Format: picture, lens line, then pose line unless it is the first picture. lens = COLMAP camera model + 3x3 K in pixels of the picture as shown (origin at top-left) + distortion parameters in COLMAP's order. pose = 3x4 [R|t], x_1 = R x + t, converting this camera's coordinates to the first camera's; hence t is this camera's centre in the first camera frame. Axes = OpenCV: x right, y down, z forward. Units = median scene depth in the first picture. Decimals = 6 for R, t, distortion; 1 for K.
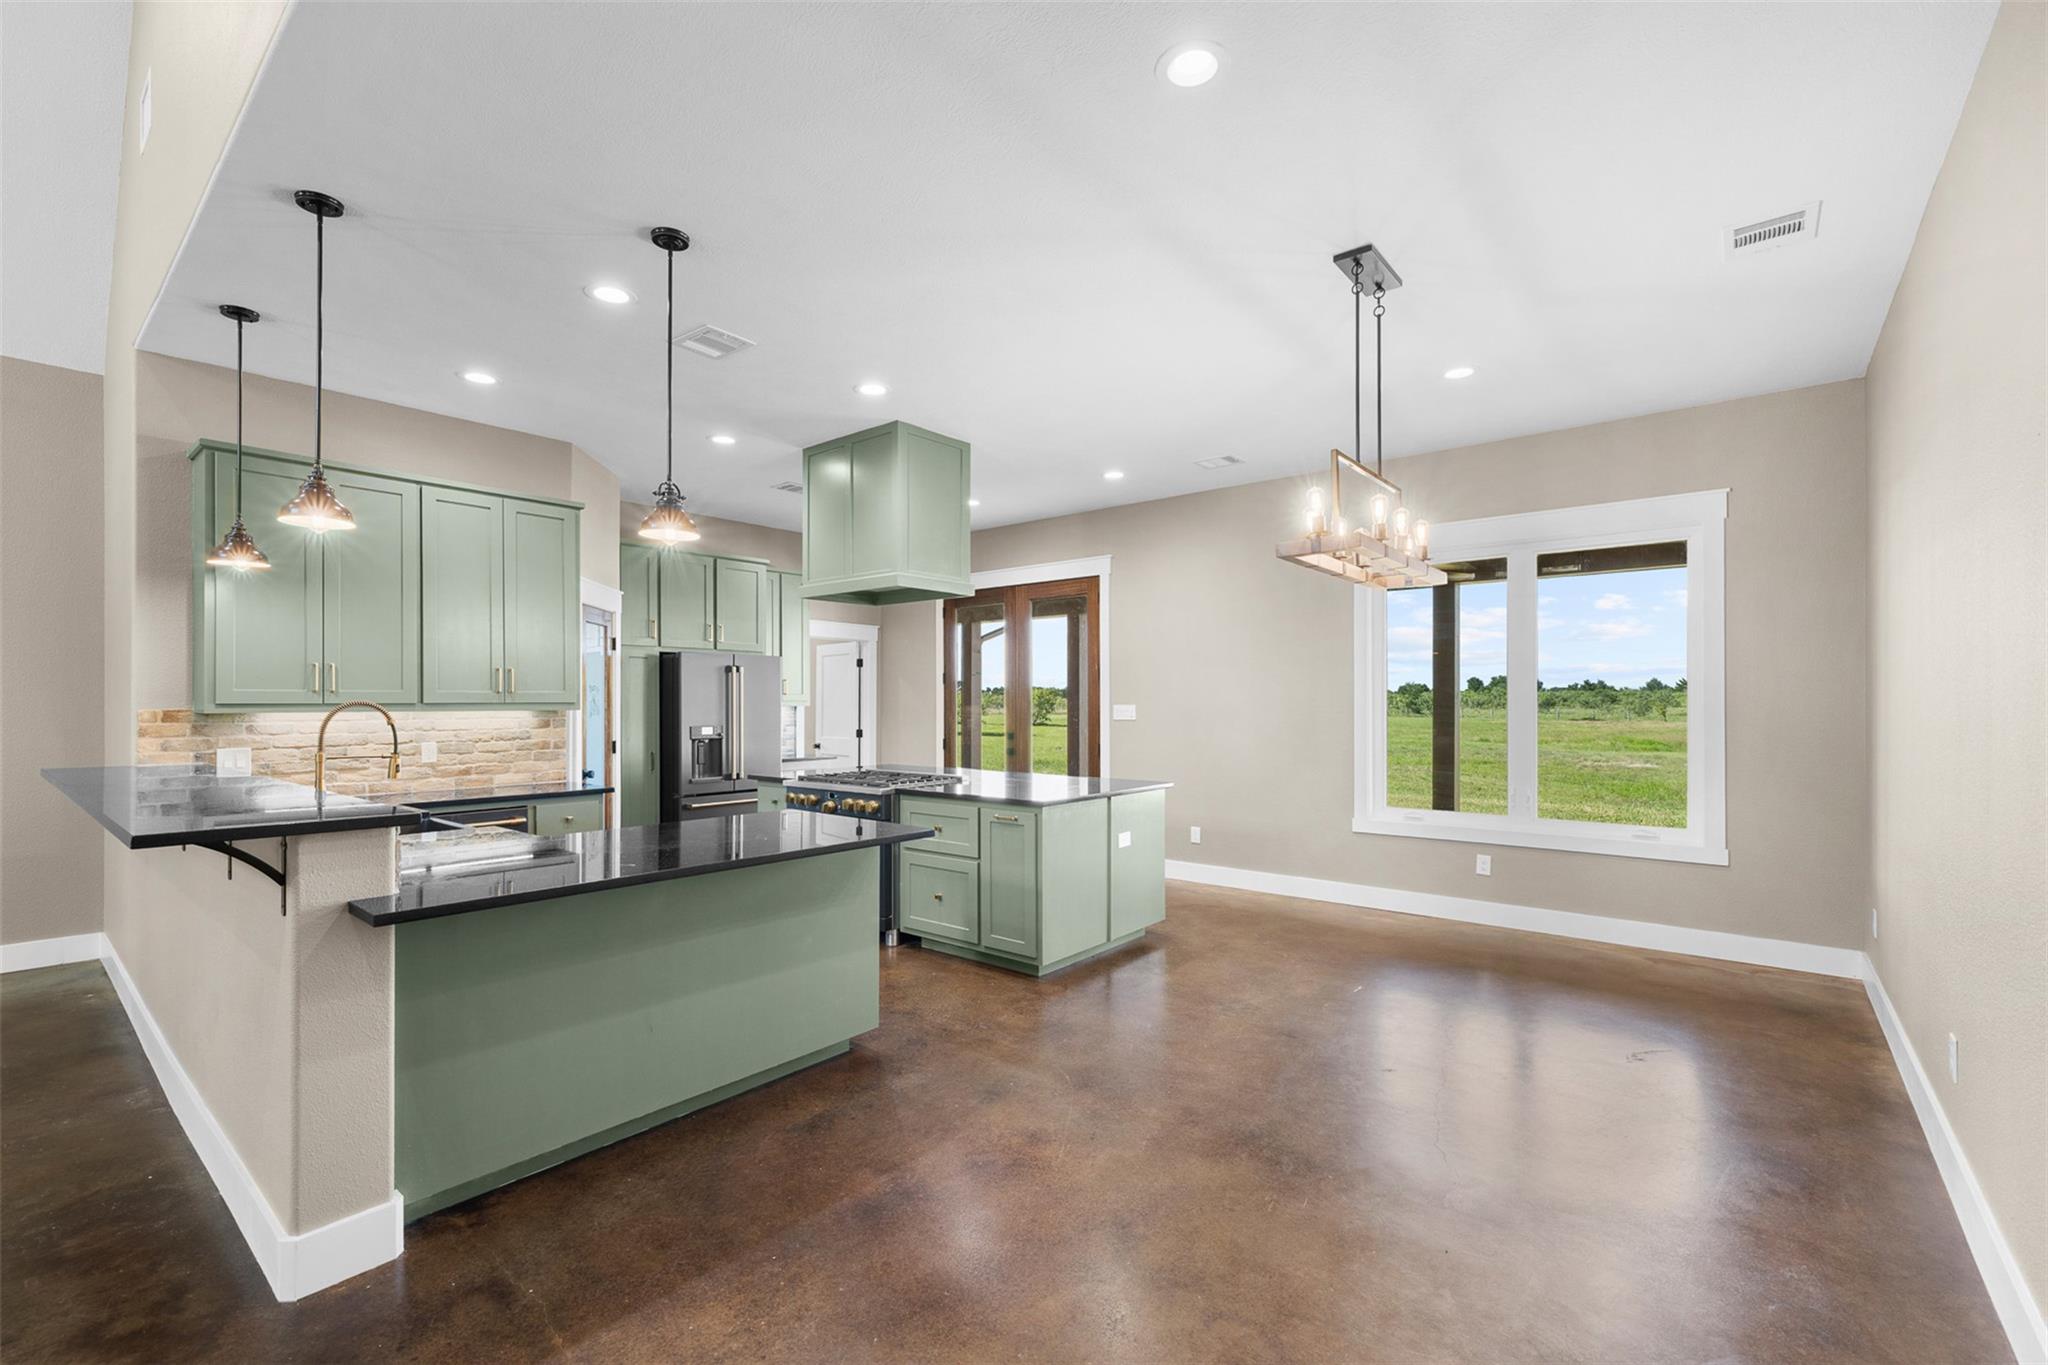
lens RADIAL K [[878.2, 0, 1003.8], [0, 878.2, 713.3], [0, 0, 1]] dist [0.001802, 0.000202]
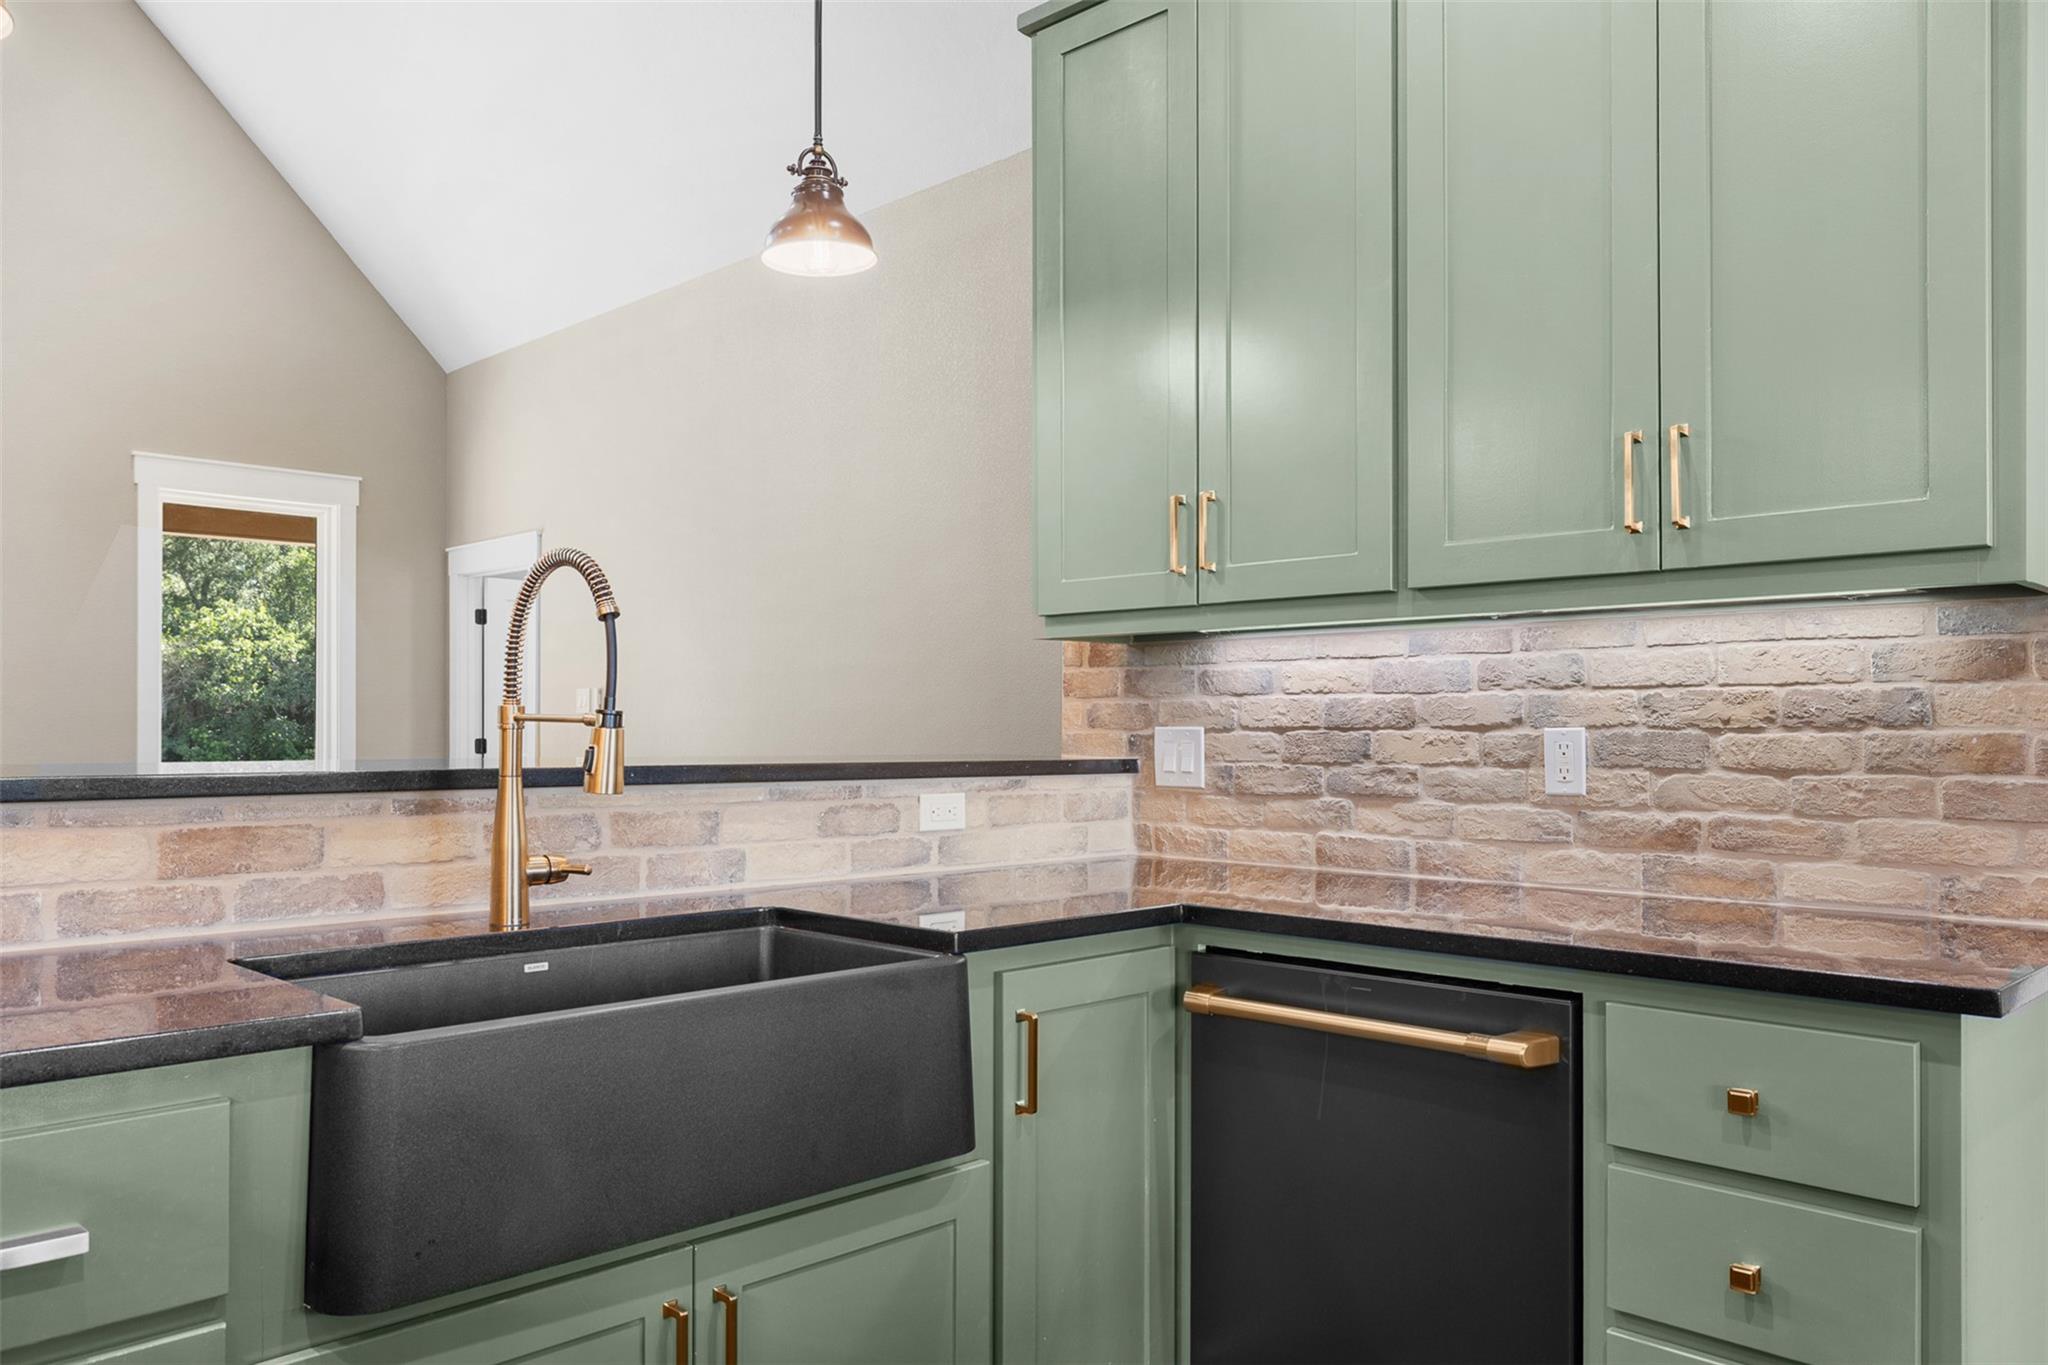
lens RADIAL K [[1482.6, 0, 1024.0], [0, 1482.6, 682.5], [0, 0, 1]] dist [0.001020, 0.000122]
pose [[-0.074613, -0.027212, -0.996841, -0.105086], [-0.011531, 0.999584, -0.026423, 0.025984], [0.997146, 0.009523, -0.074896, 0.662848]]
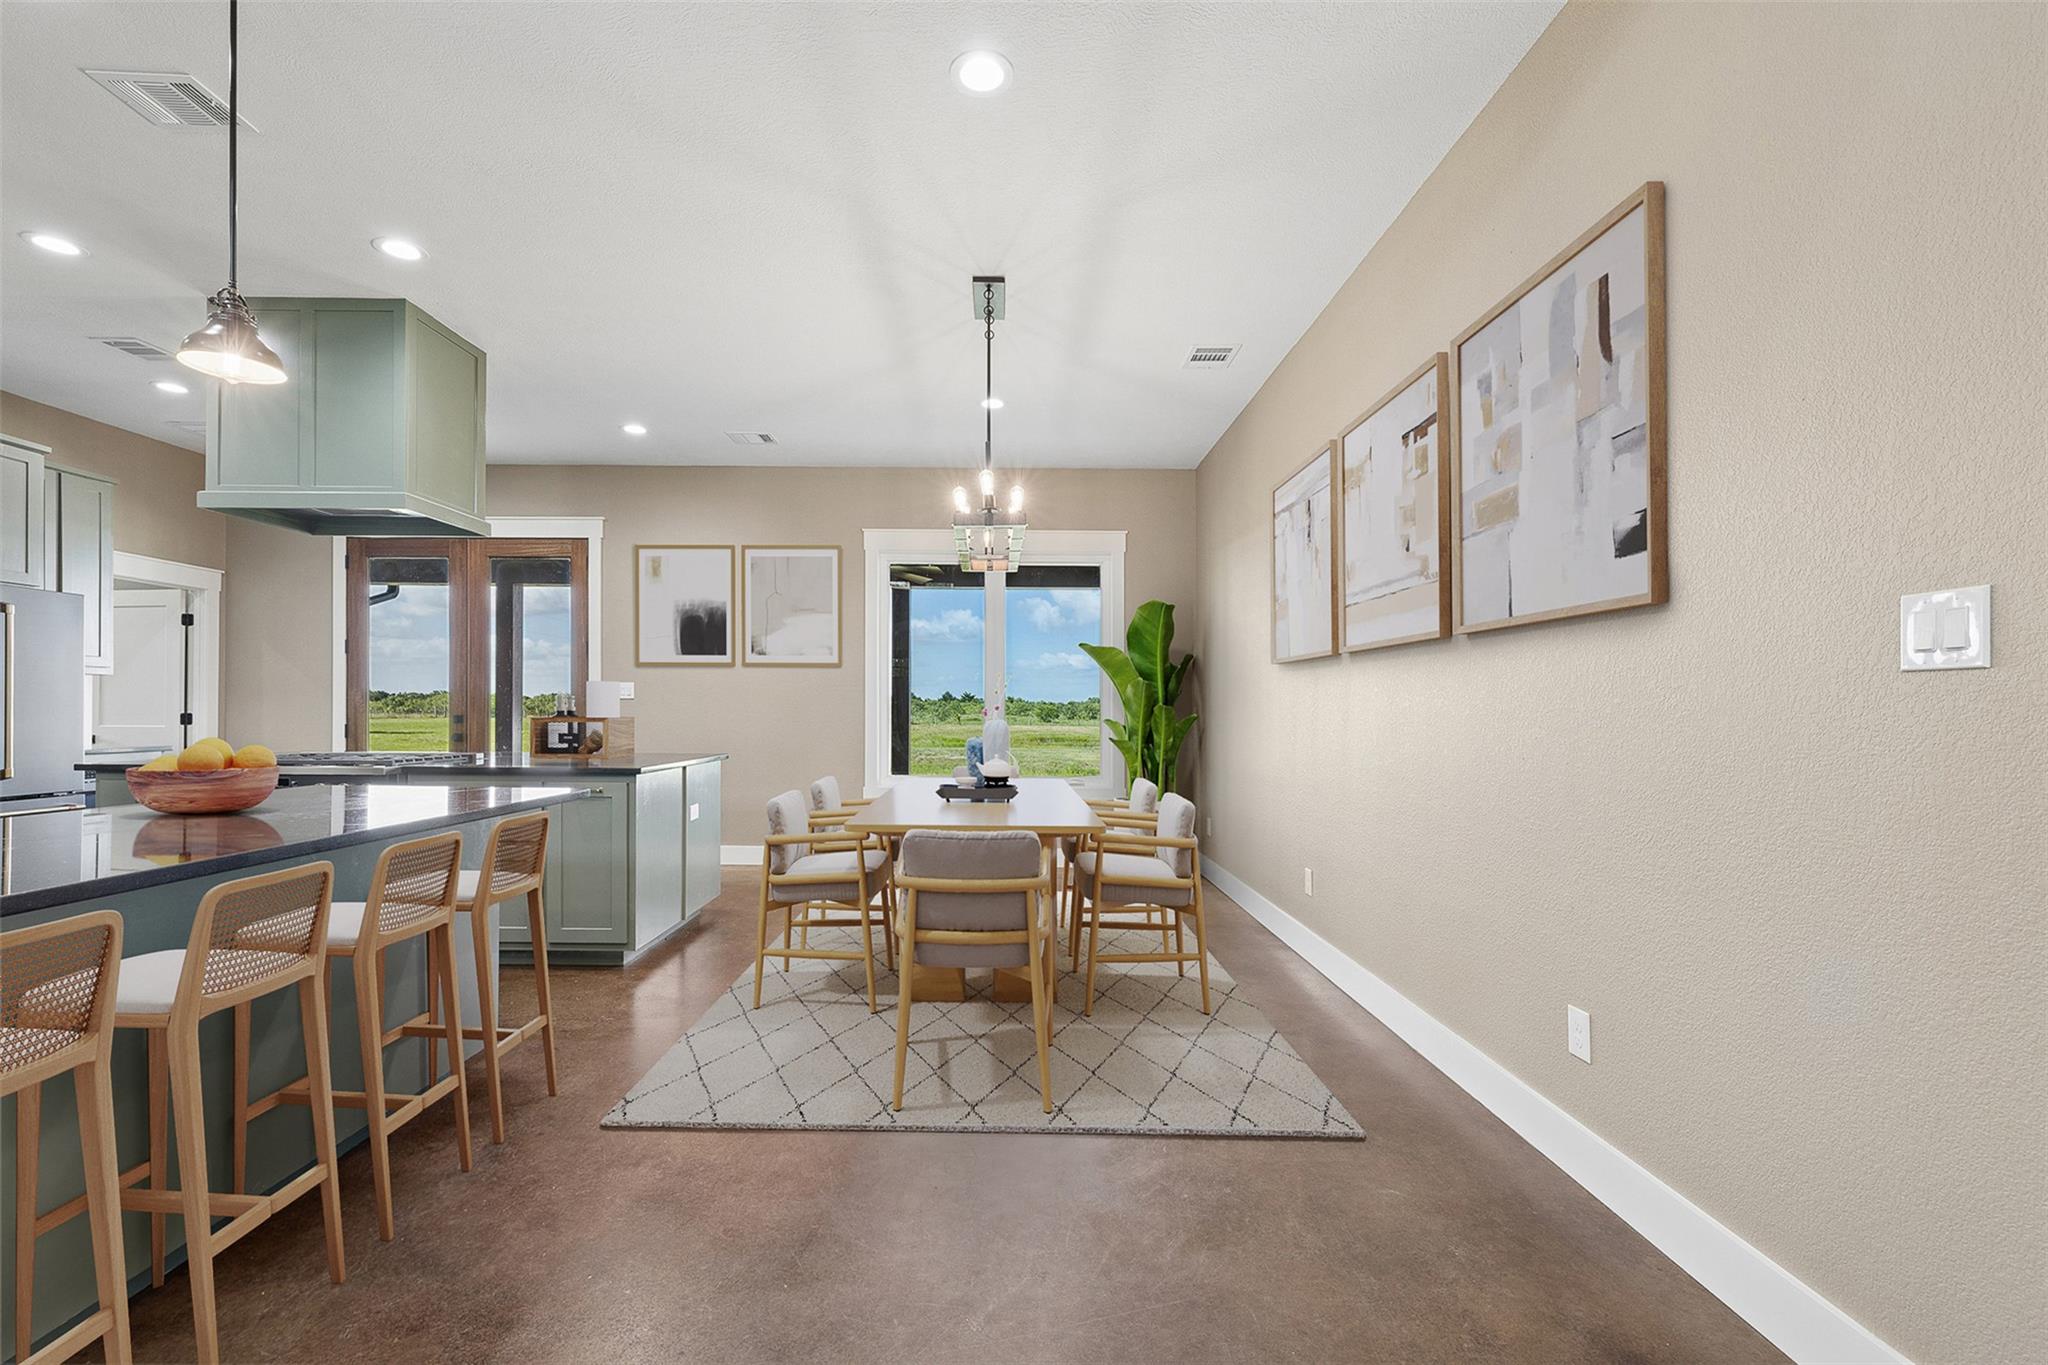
lens RADIAL K [[878.2, 0, 1003.8], [0, 878.2, 713.3], [0, 0, 1]] dist [0.001802, 0.000202]
pose [[0.764480, 0.005163, 0.644626, -0.173033], [-0.000380, 0.999971, -0.007557, 0.034755], [-0.644647, 0.005532, 0.764460, 0.042599]]
